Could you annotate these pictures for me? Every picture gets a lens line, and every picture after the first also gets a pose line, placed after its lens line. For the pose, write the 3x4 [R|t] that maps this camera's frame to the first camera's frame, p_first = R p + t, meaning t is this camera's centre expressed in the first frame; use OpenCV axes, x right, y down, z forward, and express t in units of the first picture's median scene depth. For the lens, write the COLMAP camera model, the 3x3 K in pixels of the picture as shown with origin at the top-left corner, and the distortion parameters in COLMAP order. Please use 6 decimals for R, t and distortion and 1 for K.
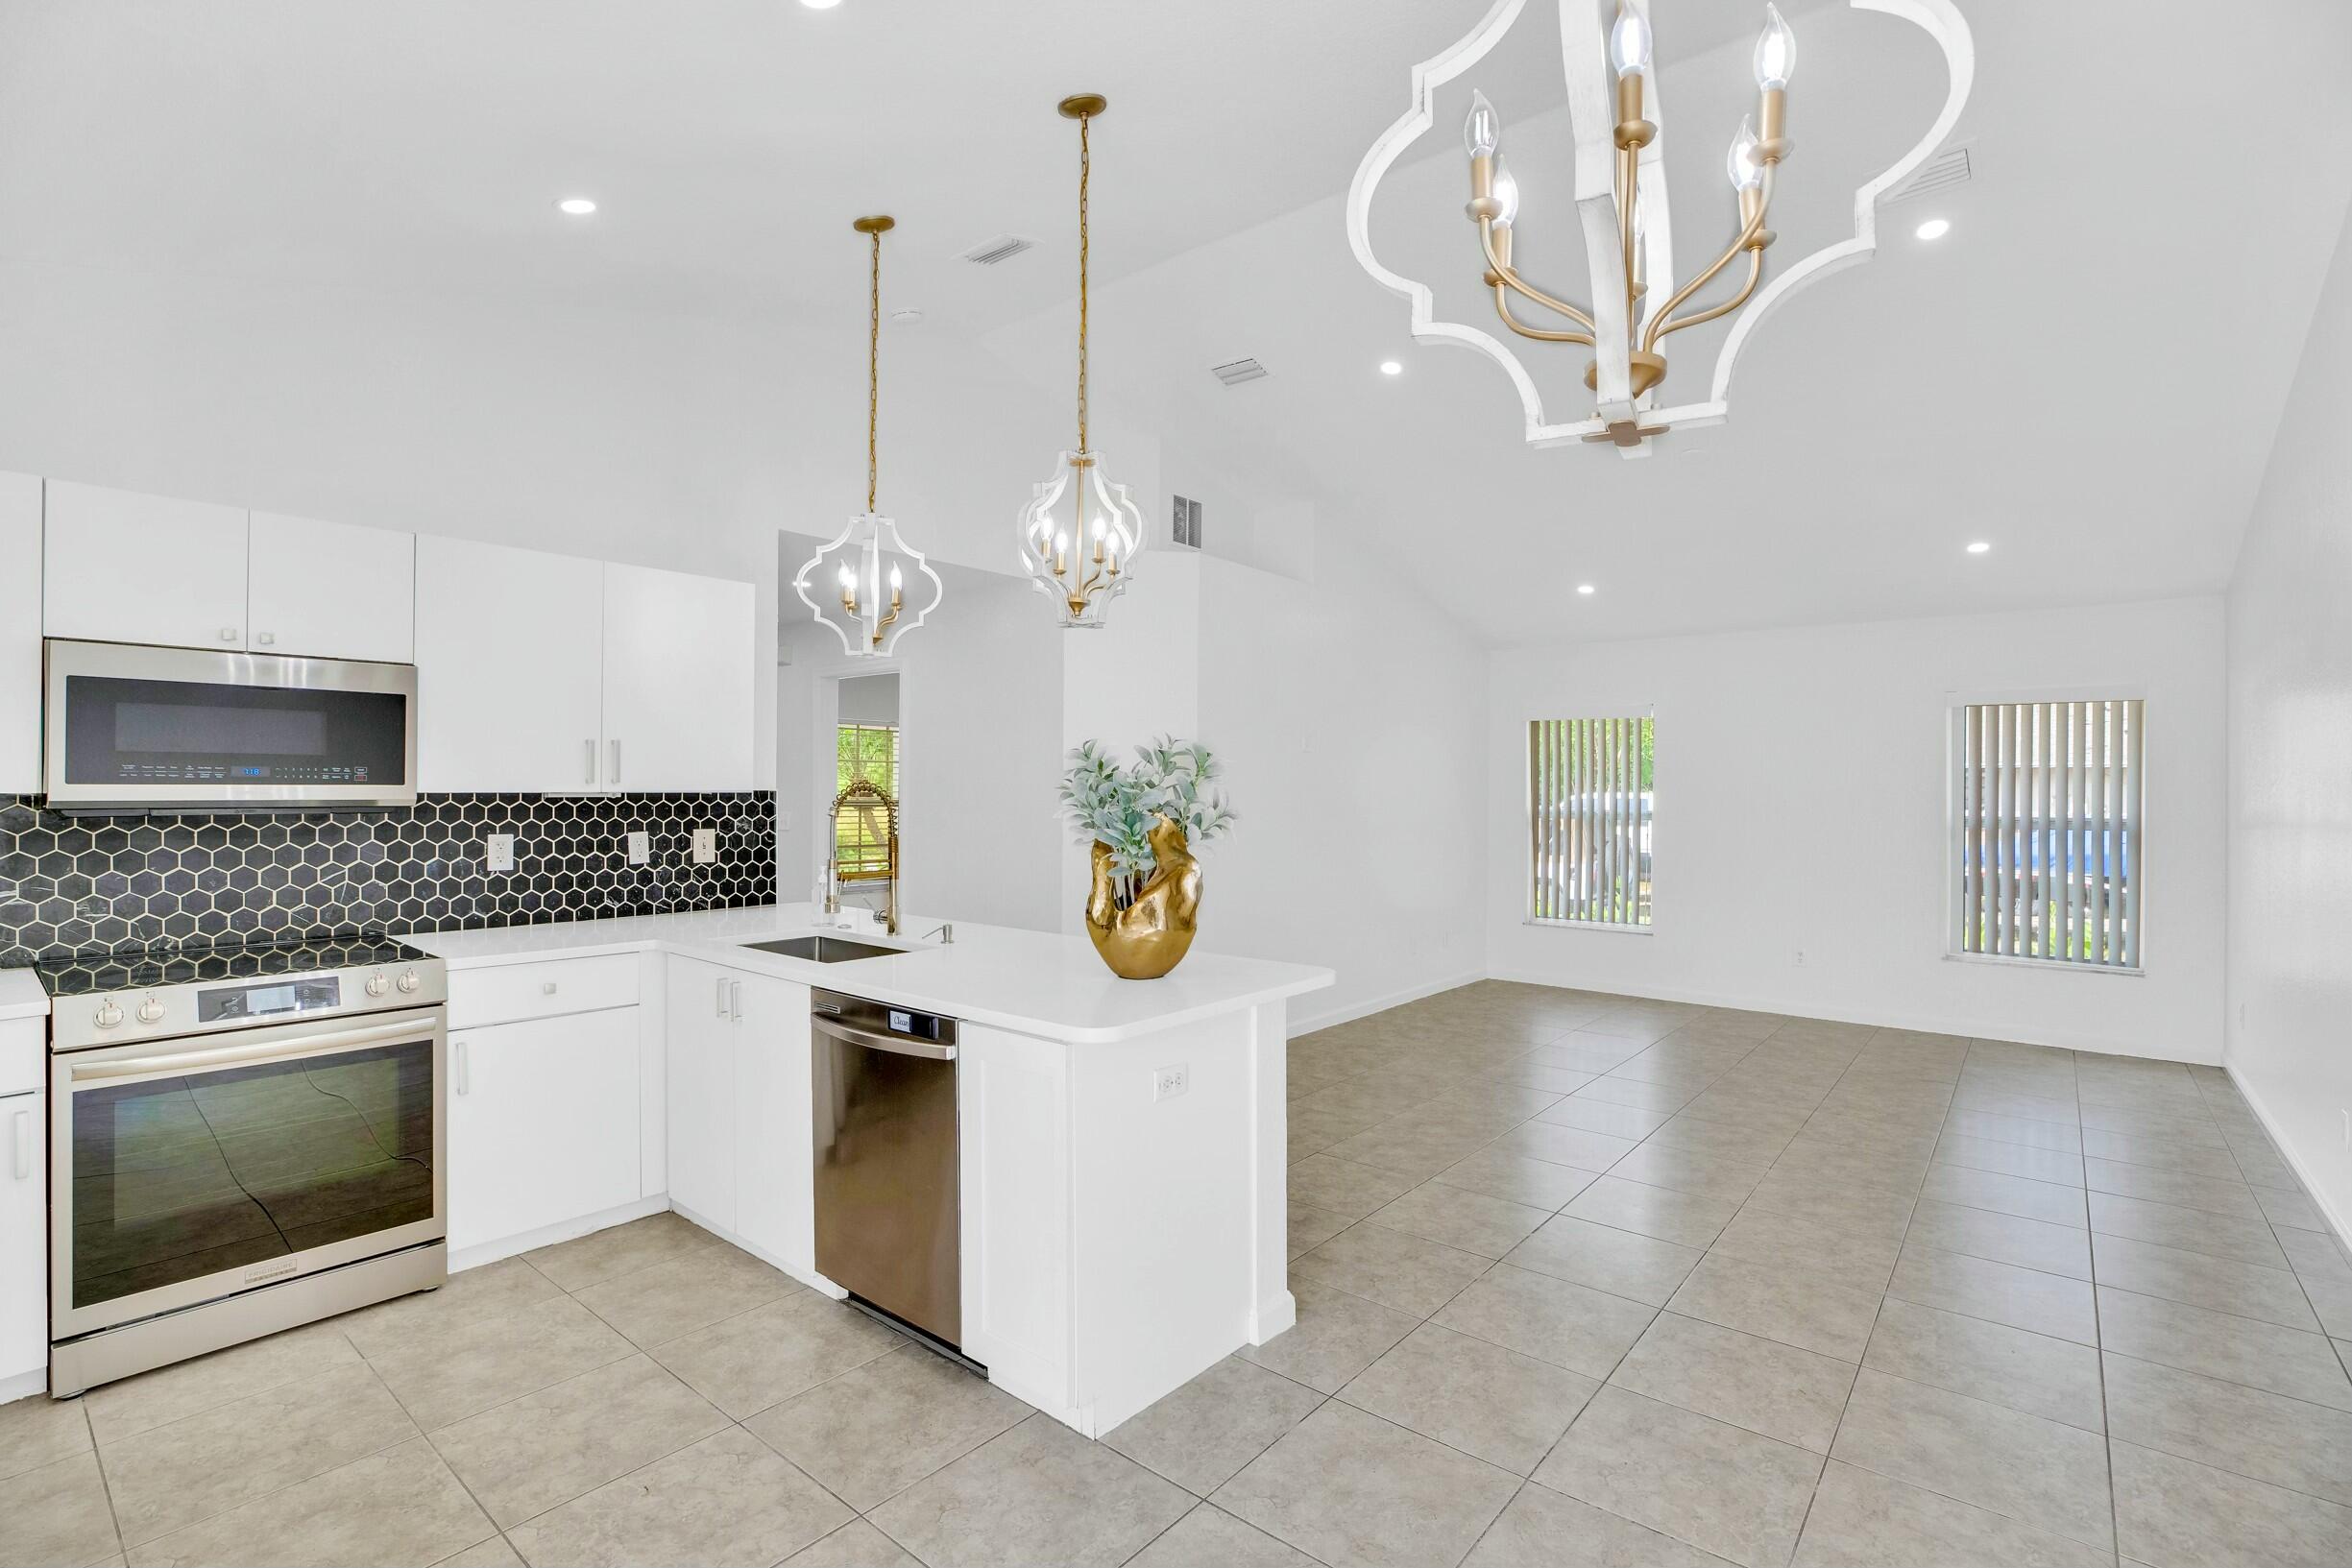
lens RADIAL K [[1079.6, 0, 1183.6], [0, 1079.6, 781.2], [0, 0, 1]] dist [-0.044878, 0.013559]
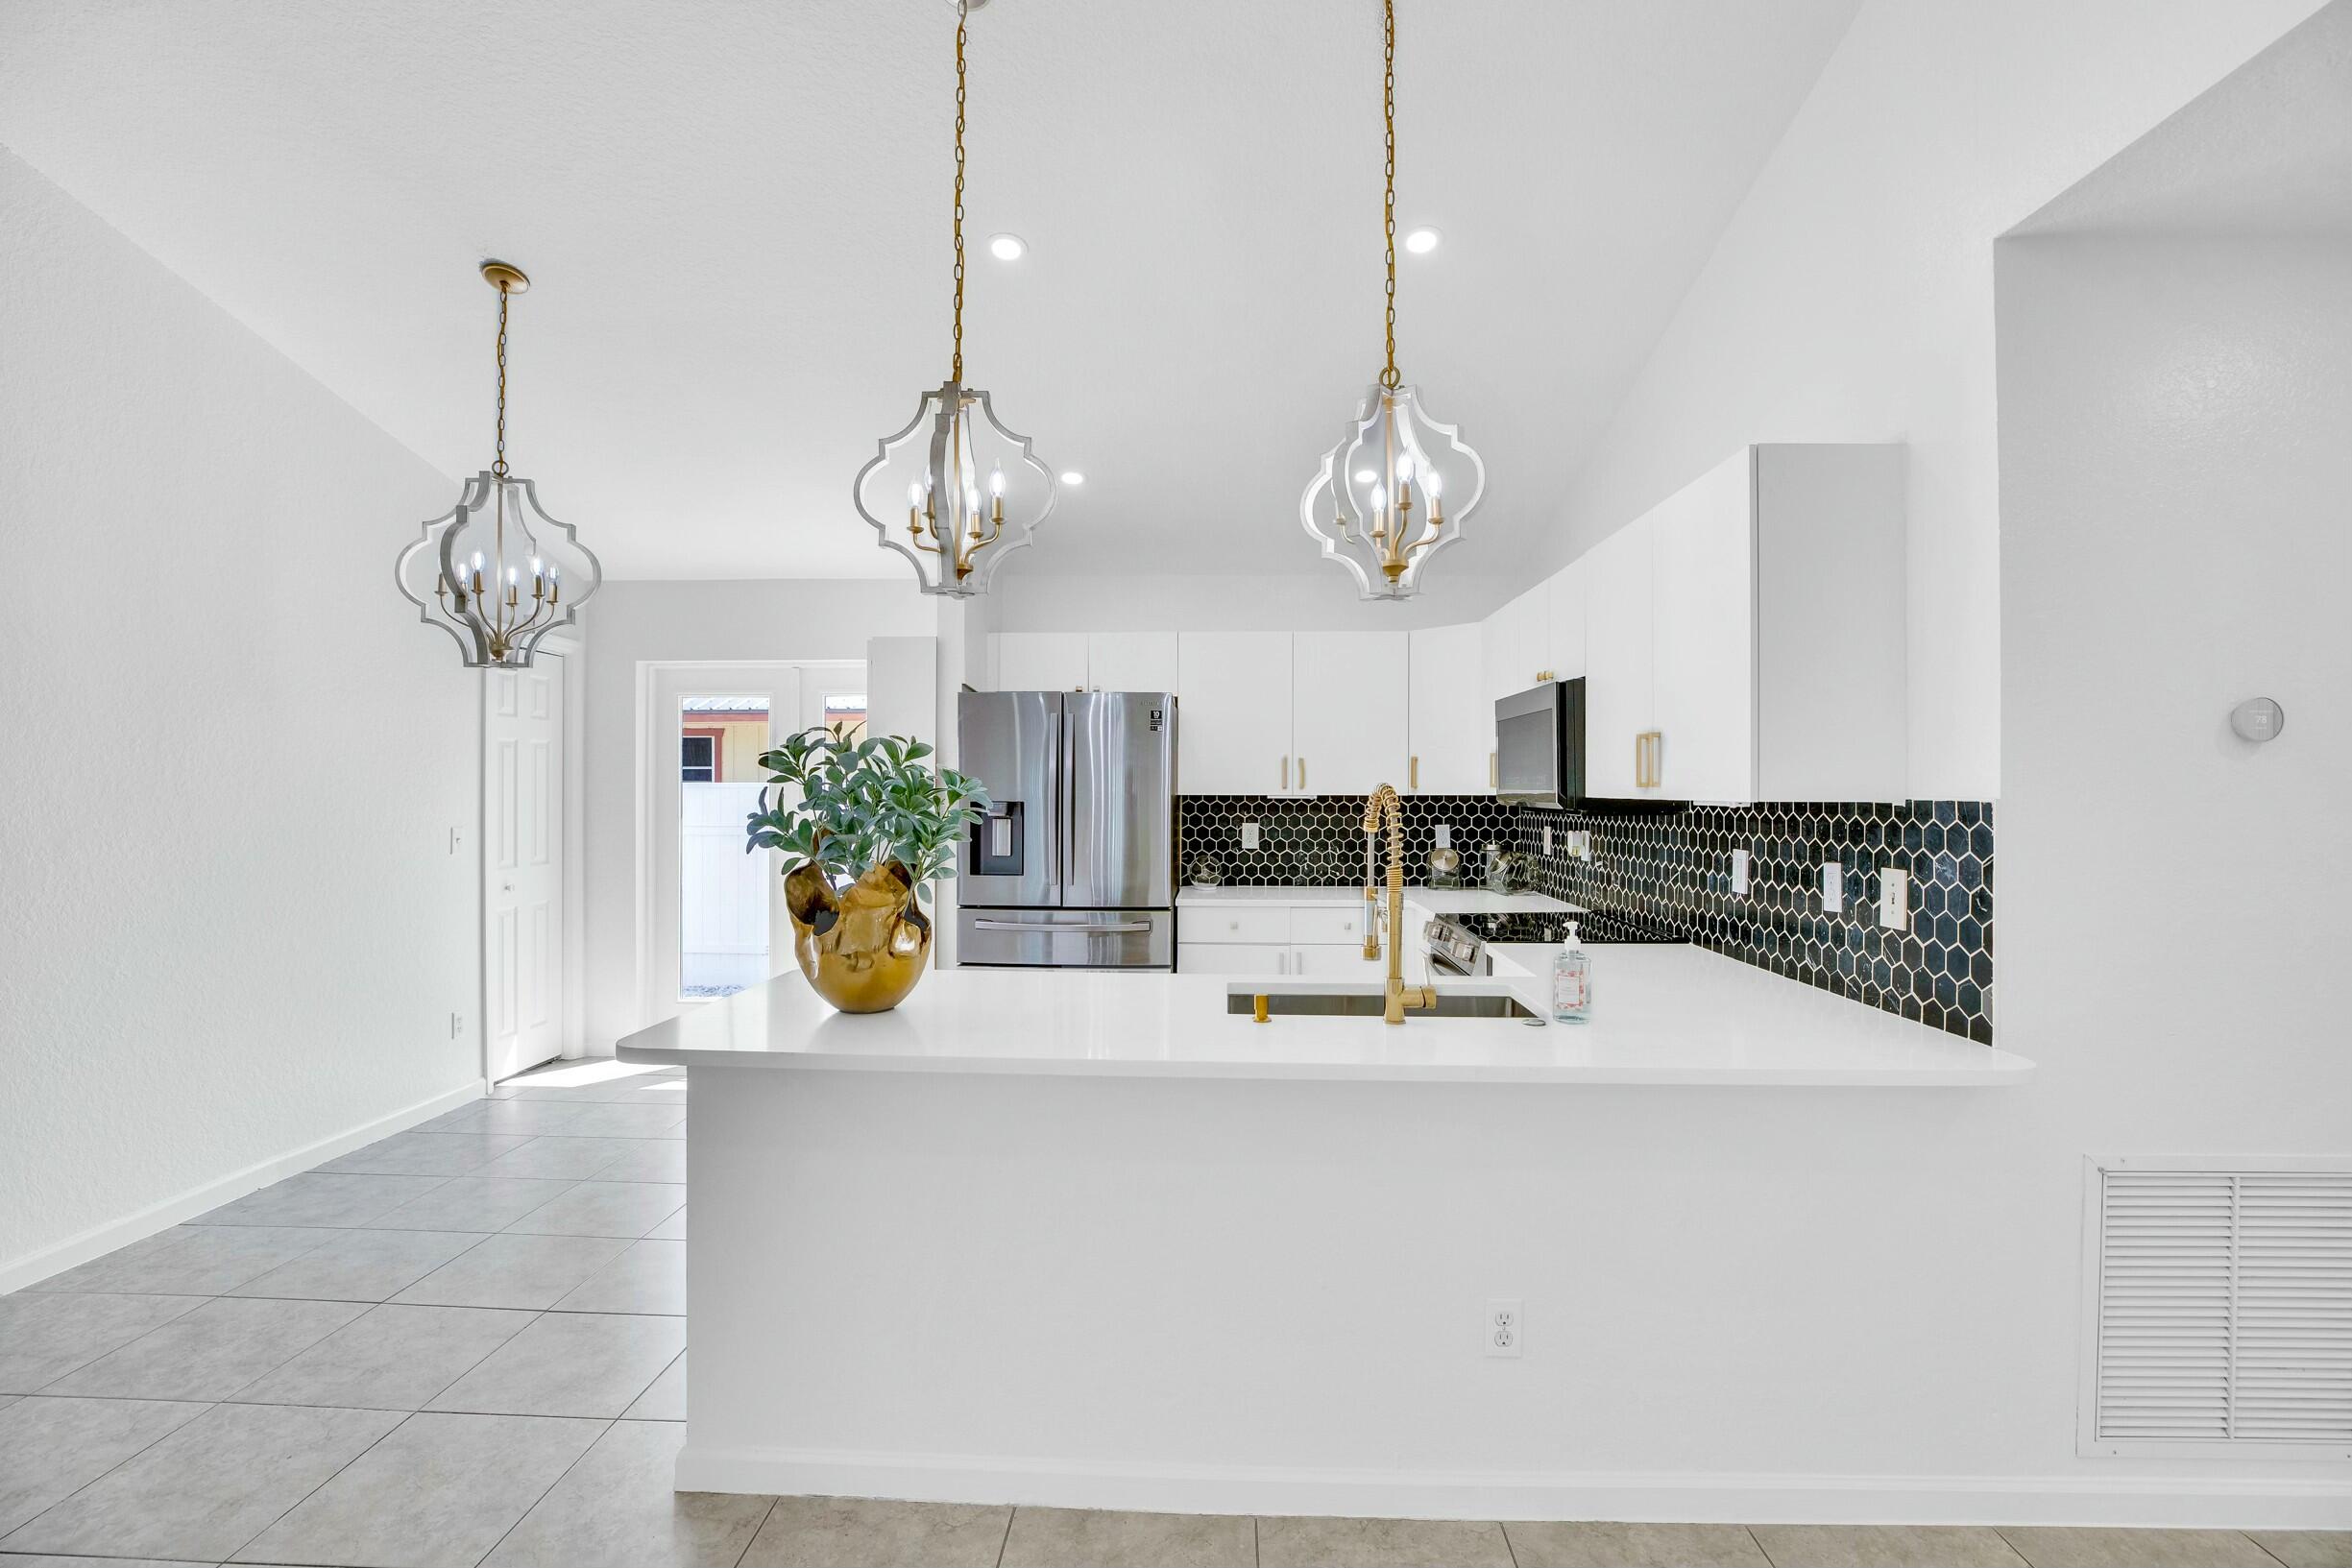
lens RADIAL K [[1079.6, 0, 1184.4], [0, 1079.6, 780.5], [0, 0, 1]] dist [-0.044878, 0.013559]
pose [[-0.794840, -0.010100, -0.606735, 0.200519], [-0.003092, 0.999916, -0.012595, 0.007373], [0.606811, -0.008135, -0.794805, 1.320343]]
